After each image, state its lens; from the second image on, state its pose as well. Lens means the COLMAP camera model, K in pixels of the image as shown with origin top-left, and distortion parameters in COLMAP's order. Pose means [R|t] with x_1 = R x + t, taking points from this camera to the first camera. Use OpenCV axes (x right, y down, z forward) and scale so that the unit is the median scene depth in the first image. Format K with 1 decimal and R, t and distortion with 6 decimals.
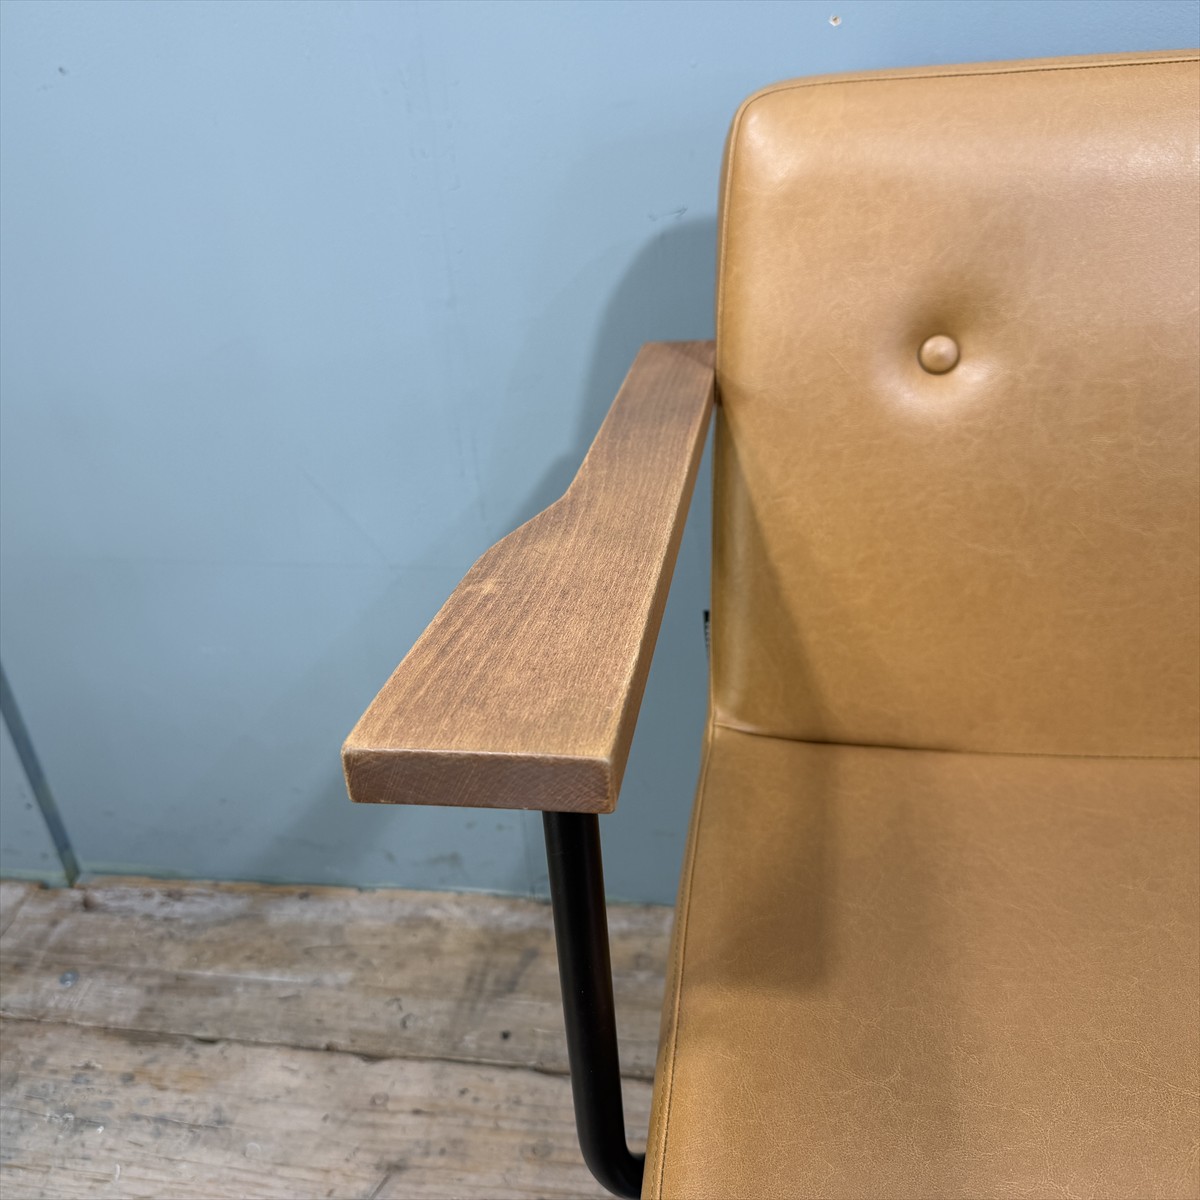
lens RADIAL K [[1130.6, 0, 594.8], [0, 1130.6, 612.9], [0, 0, 1]] dist [0.126970, -0.289442]
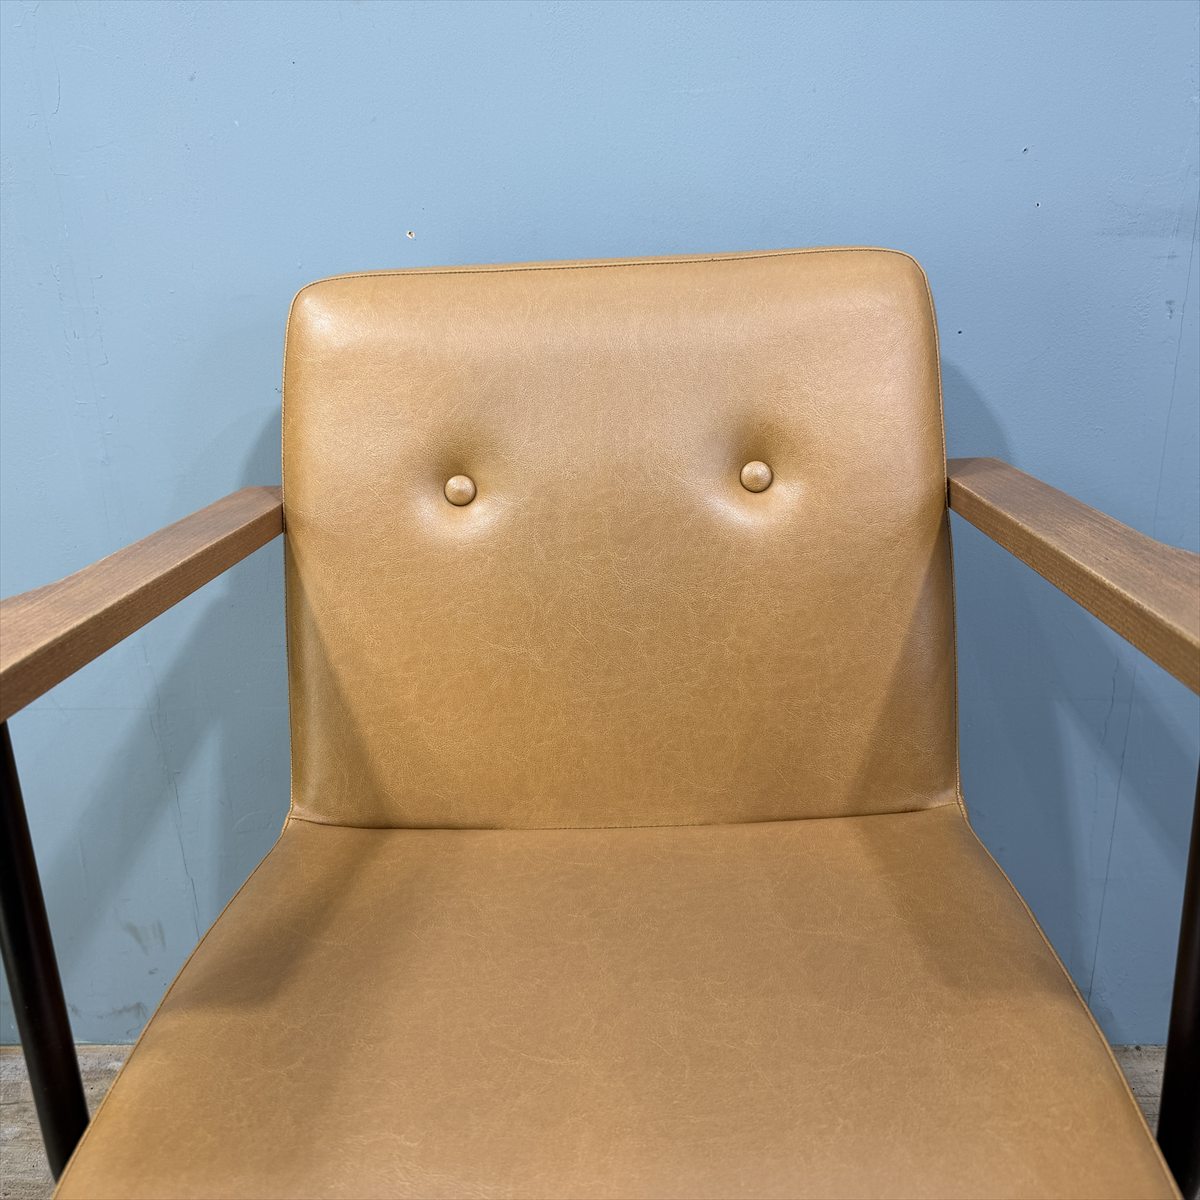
lens RADIAL K [[1119.4, 0, 590.2], [0, 1119.4, 607.3], [0, 0, 1]] dist [0.128055, -0.270271]
pose [[0.993578, -0.008175, 0.112850, 0.202983], [0.029190, 0.982144, -0.185855, 0.082724], [-0.109315, 0.187955, 0.976075, -0.107092]]
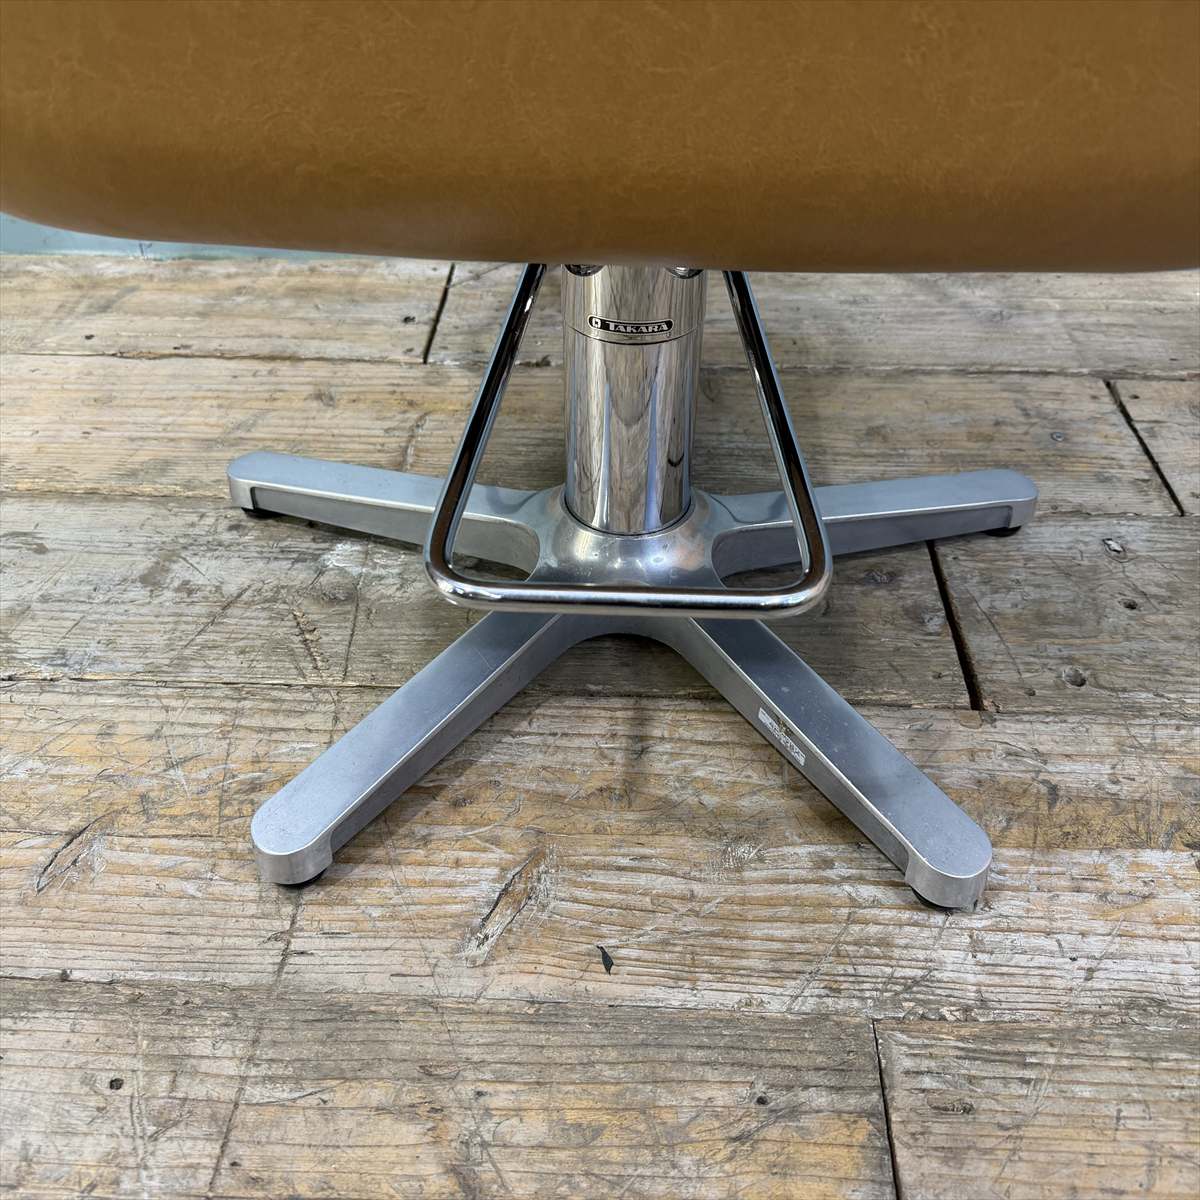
lens RADIAL K [[1117.1, 0, 600.0], [0, 1117.1, 590.6], [0, 0, 1]] dist [0.182111, -0.417576]
pose [[0.990082, -0.019310, 0.139160, 0.237893], [-0.003073, 0.987295, 0.158866, 0.470942], [-0.140459, -0.157718, 0.977444, -0.055014]]
